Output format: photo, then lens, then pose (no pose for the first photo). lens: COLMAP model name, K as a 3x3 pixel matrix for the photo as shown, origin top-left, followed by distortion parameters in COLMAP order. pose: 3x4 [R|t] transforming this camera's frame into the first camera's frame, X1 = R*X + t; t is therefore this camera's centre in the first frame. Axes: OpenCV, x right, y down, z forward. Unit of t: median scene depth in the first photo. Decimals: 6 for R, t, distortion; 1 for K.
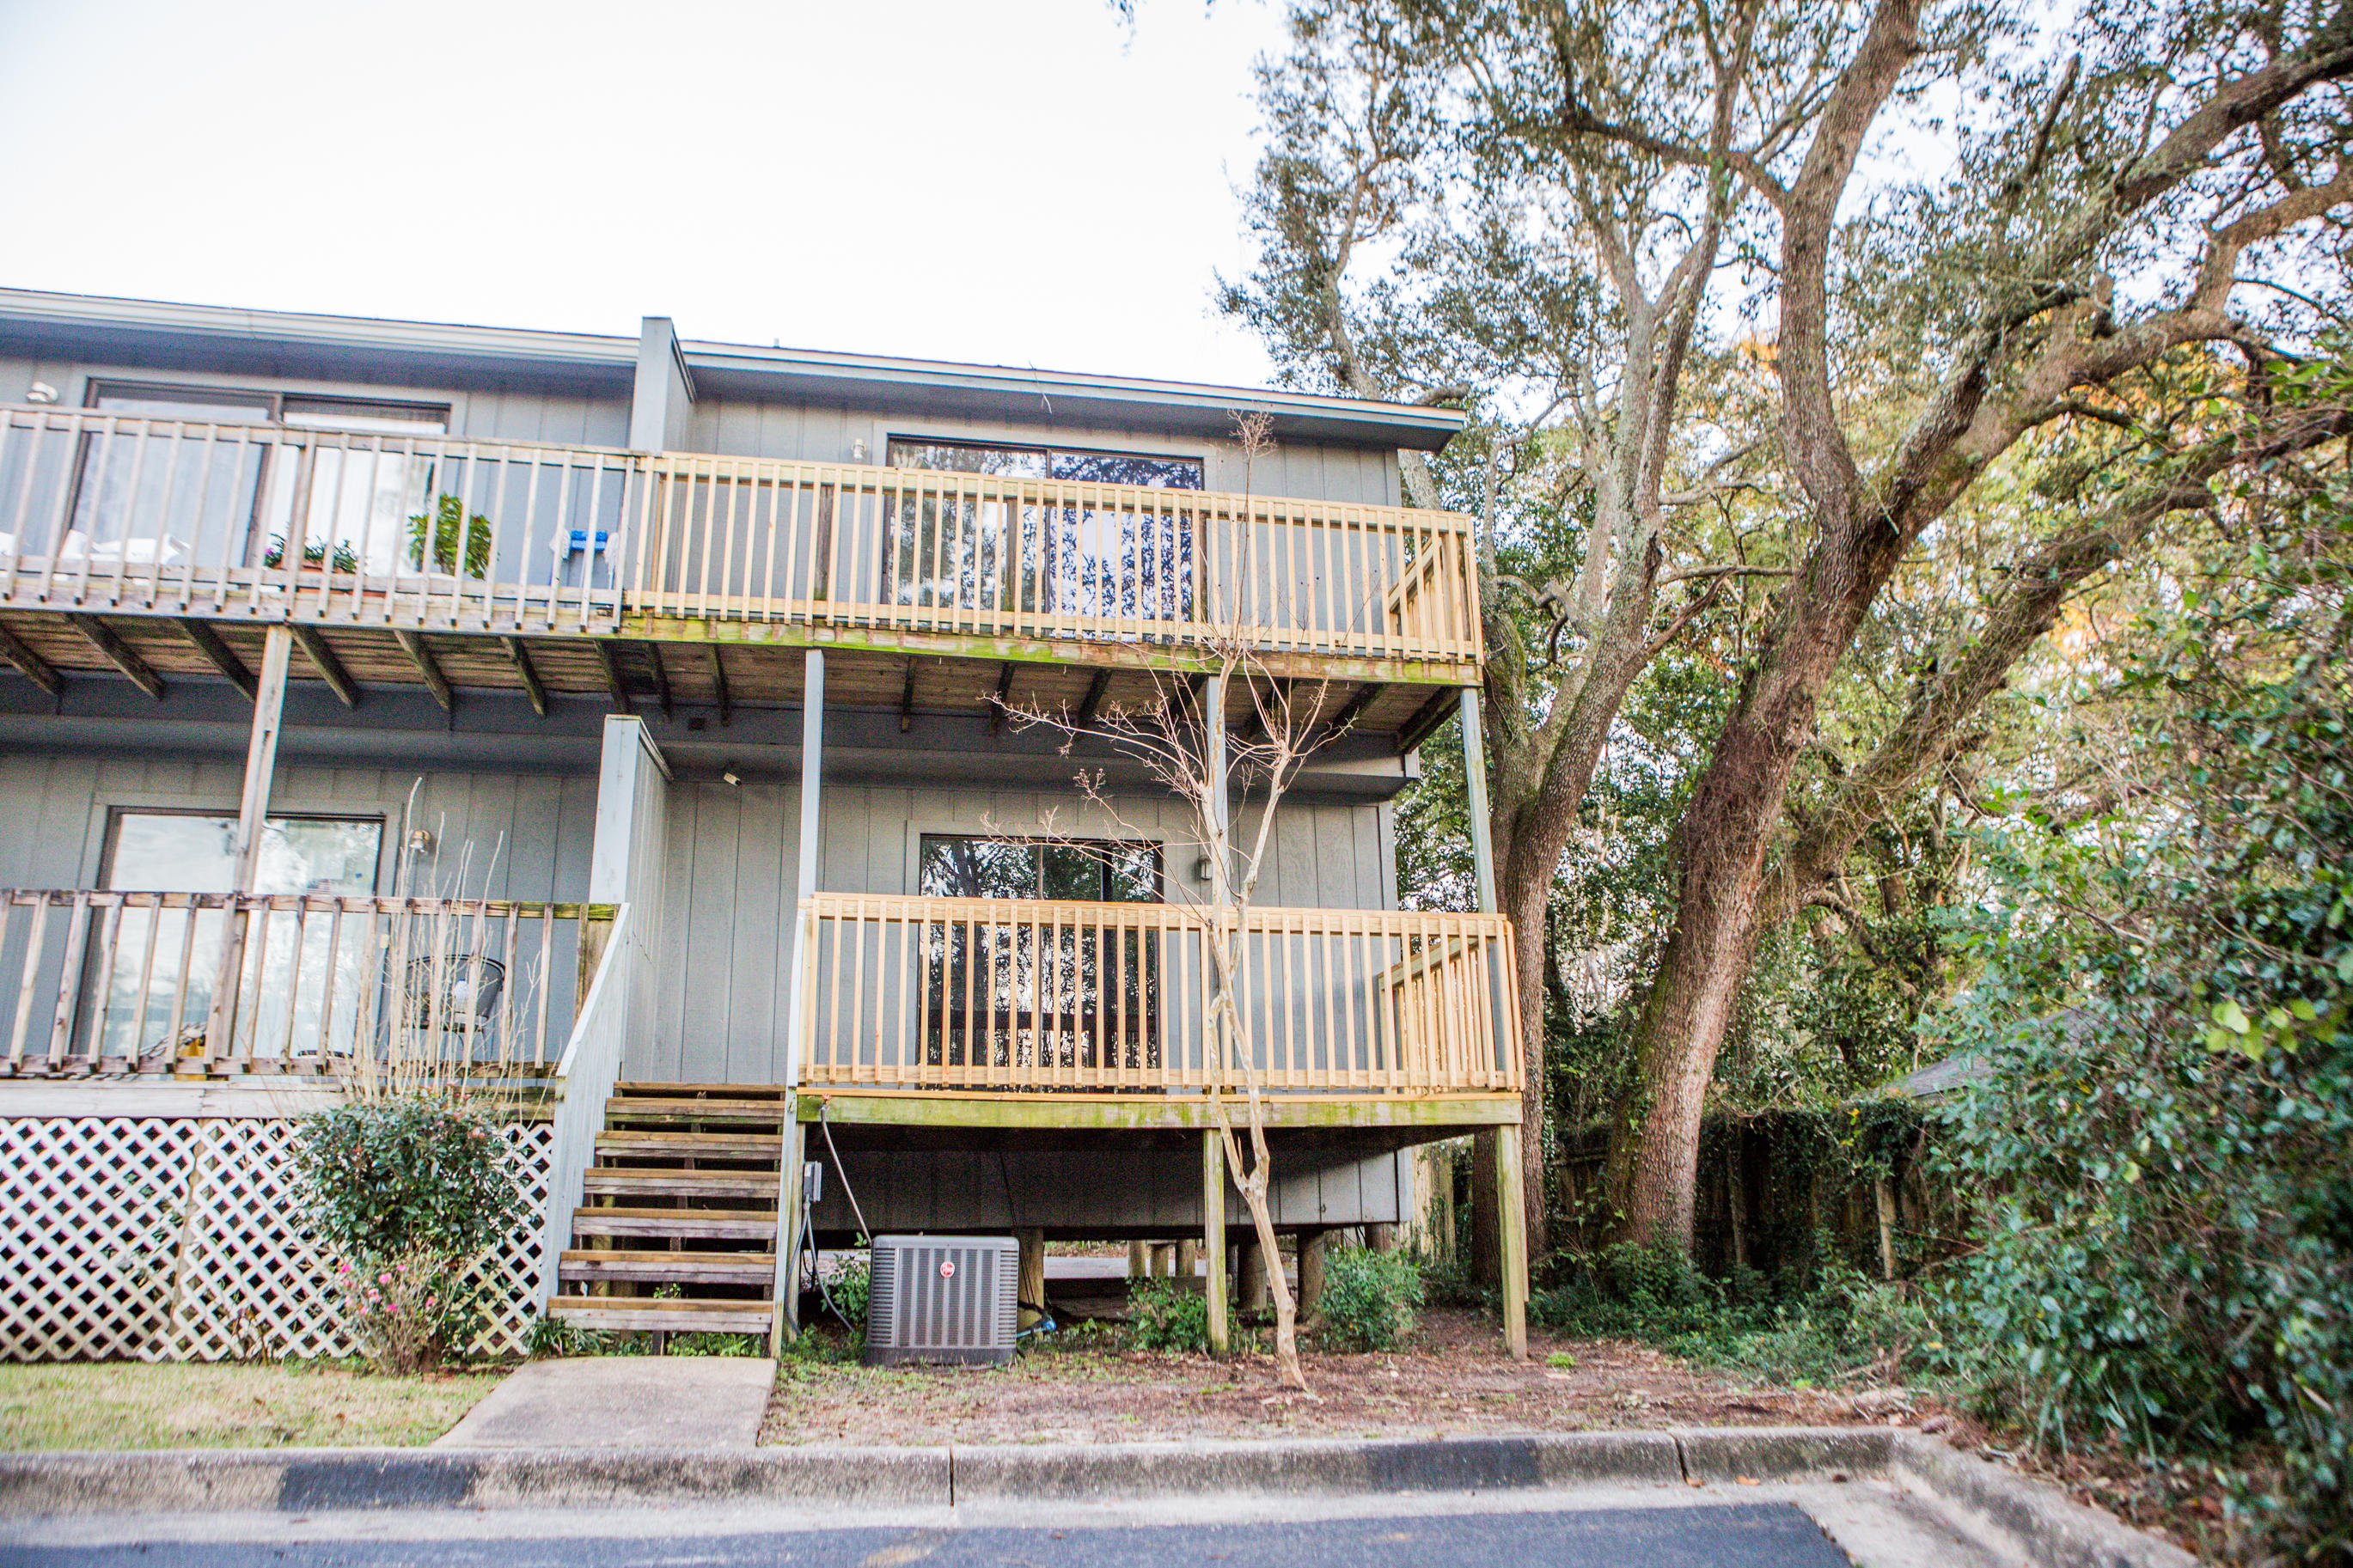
lens RADIAL K [[1653.9, 0, 1186.0], [0, 1653.9, 804.6], [0, 0, 1]] dist [-0.116608, 0.111063]
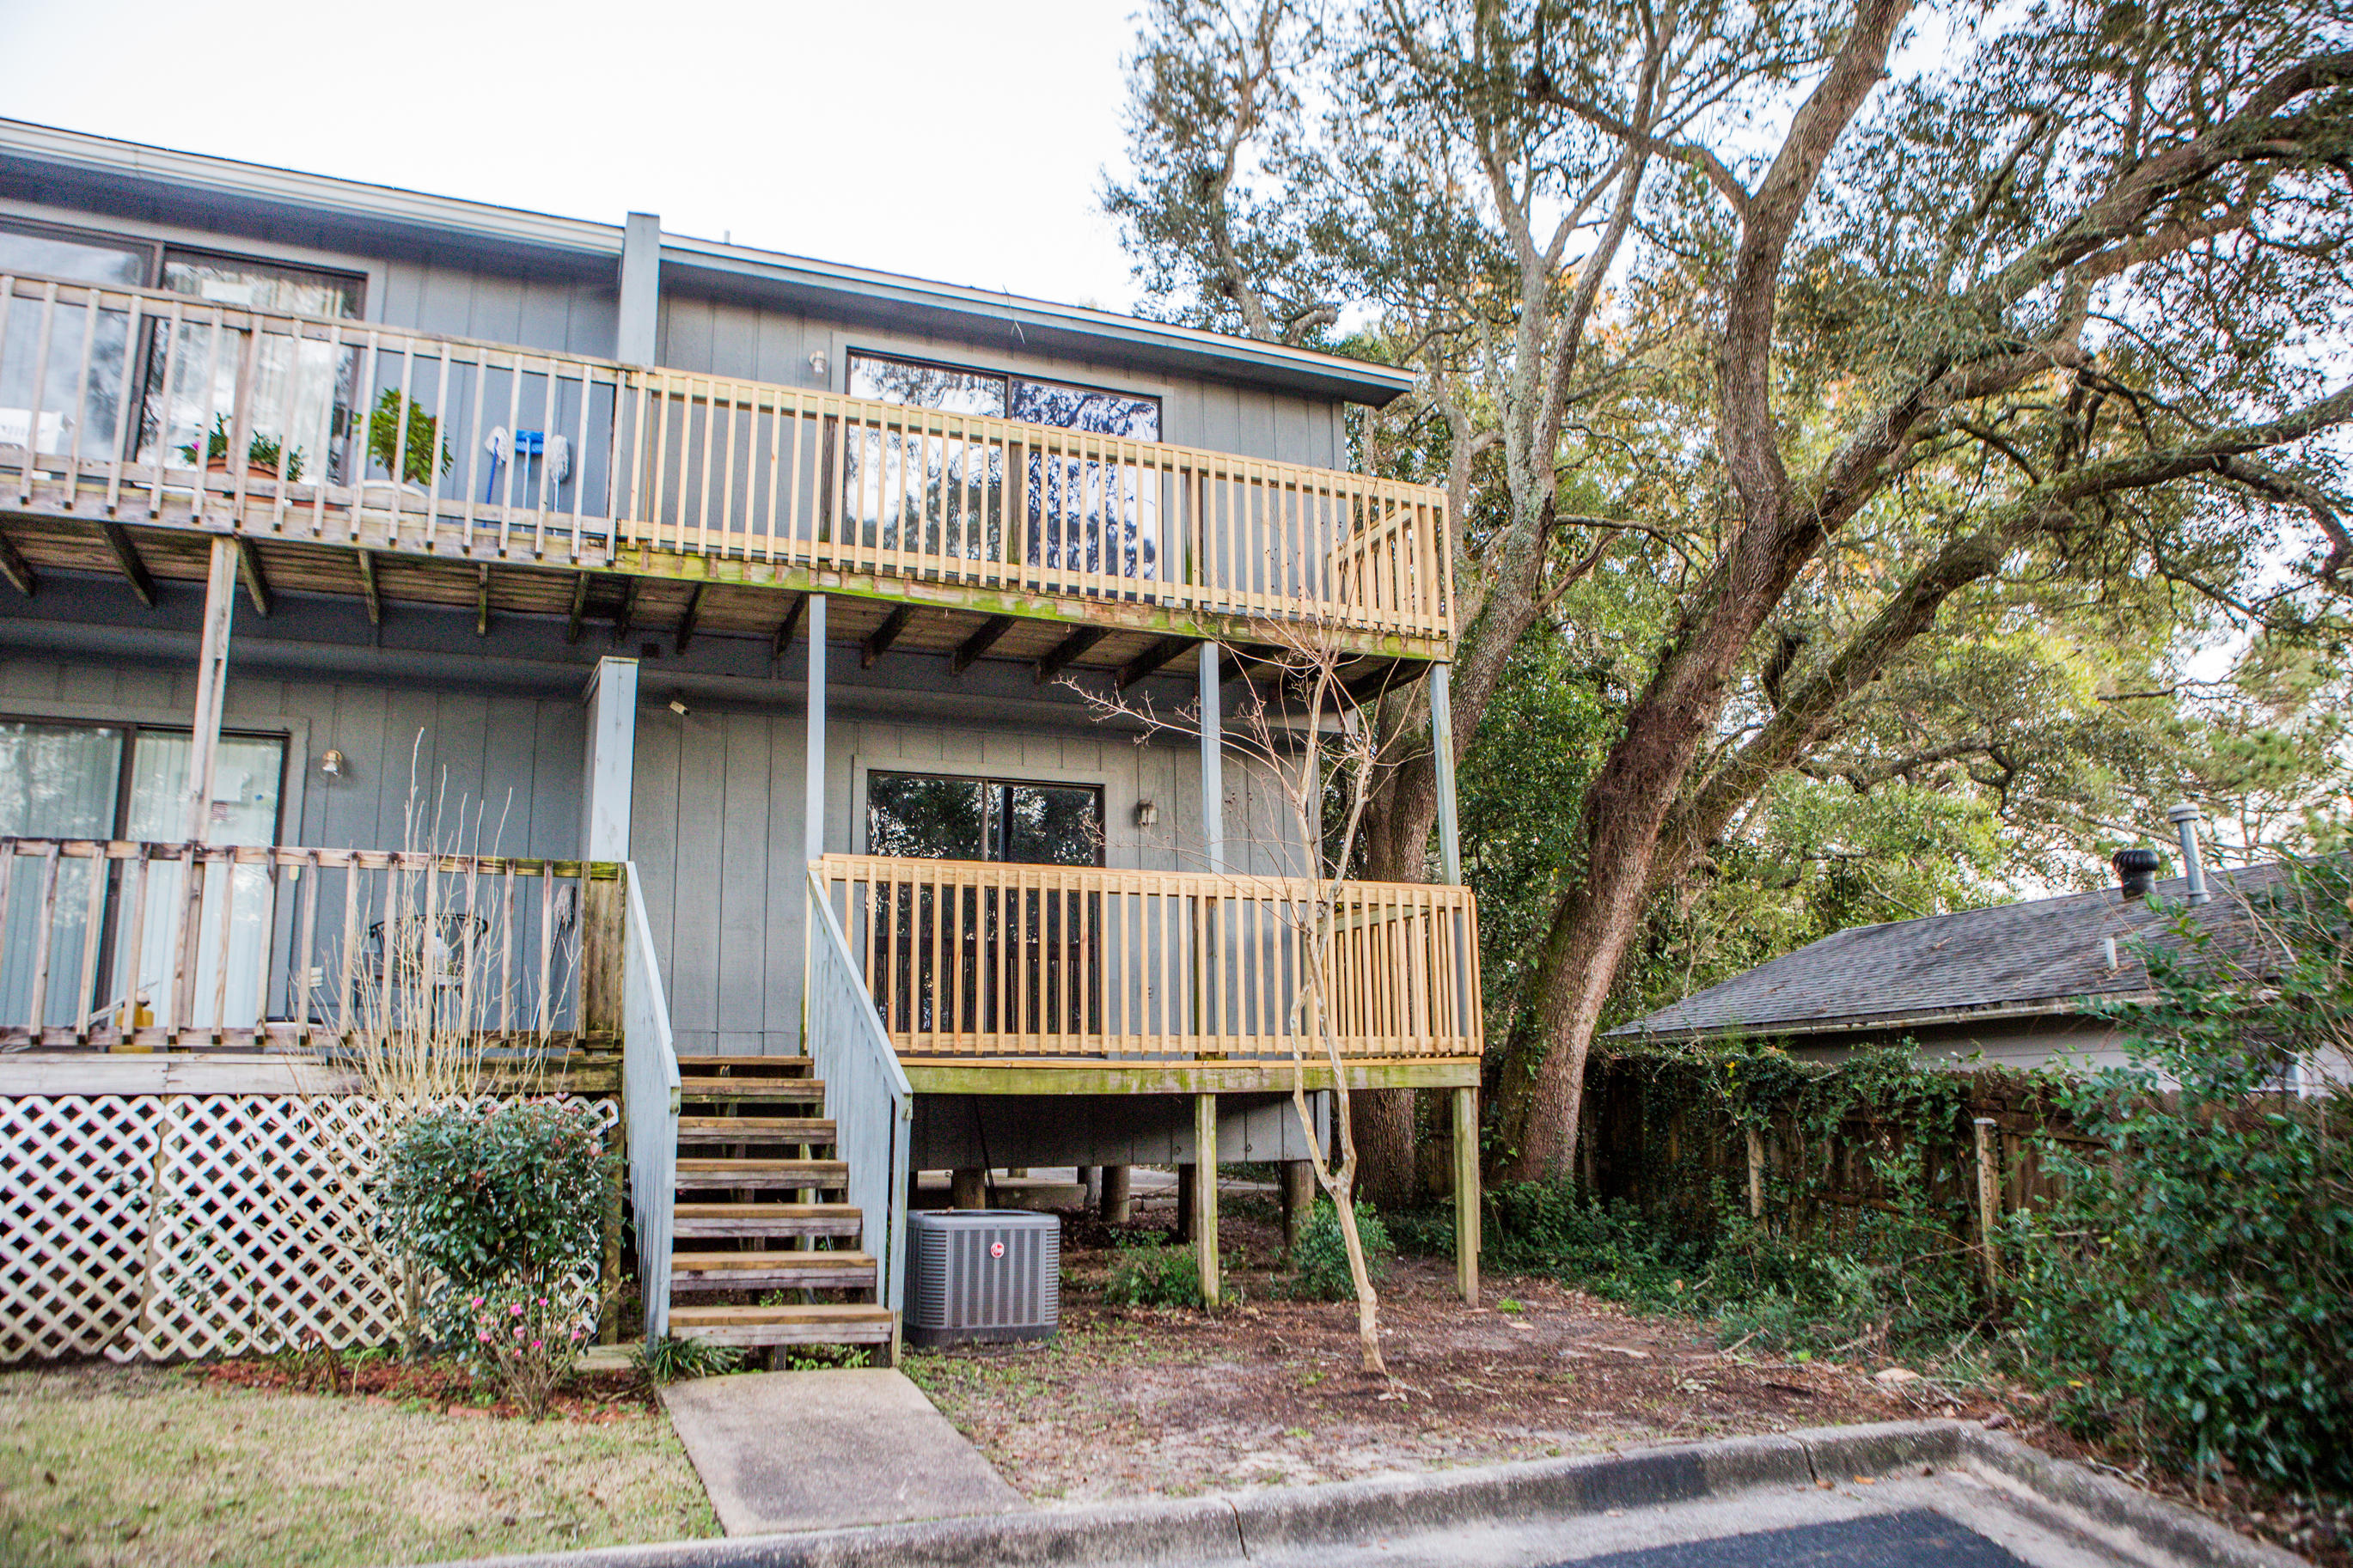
lens RADIAL K [[1653.9, 0, 1186.0], [0, 1653.9, 804.6], [0, 0, 1]] dist [-0.116608, 0.111063]
pose [[0.978764, 0.040924, 0.200866, -0.207462], [-0.059936, 0.994182, 0.089500, -0.072491], [-0.196035, -0.099638, 0.975522, 0.016628]]
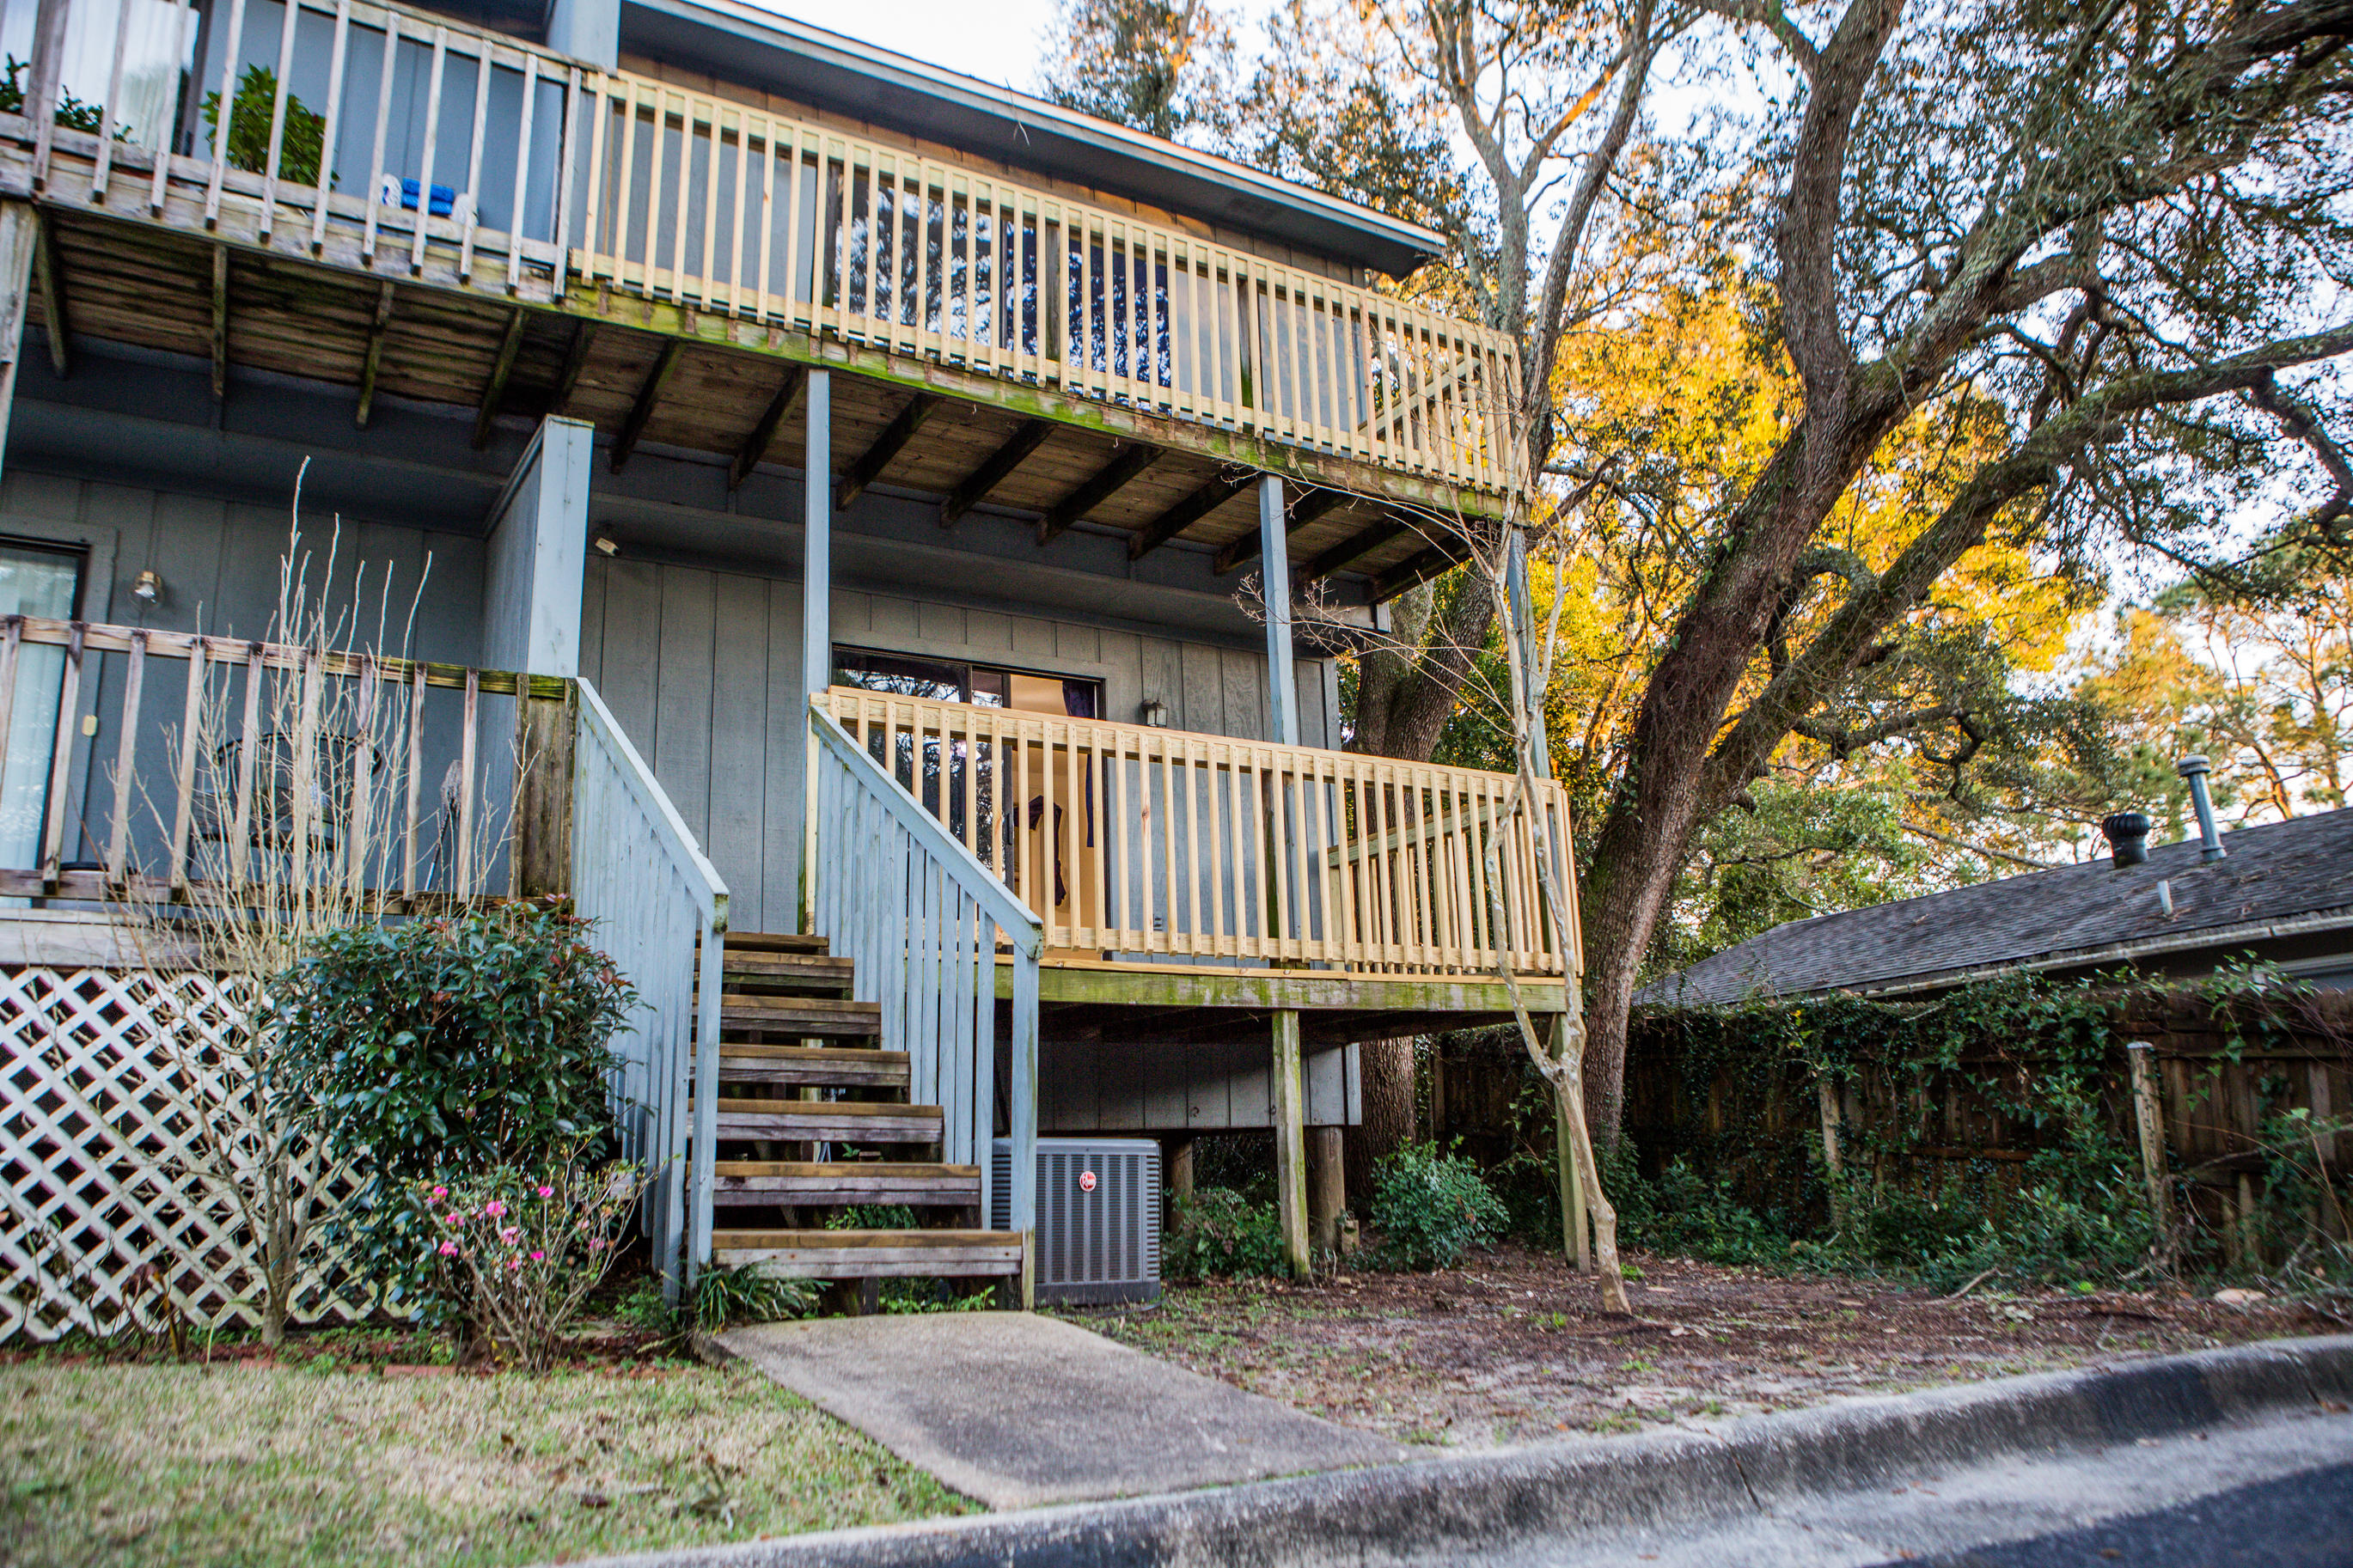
lens RADIAL K [[1635.9, 0, 1179.2], [0, 1635.9, 805.9], [0, 0, 1]] dist [-0.096700, 0.073871]
pose [[0.946439, 0.058662, 0.317508, -0.299832], [-0.073268, 0.996724, 0.034247, 0.068766], [-0.314458, -0.055676, 0.947637, 0.236411]]
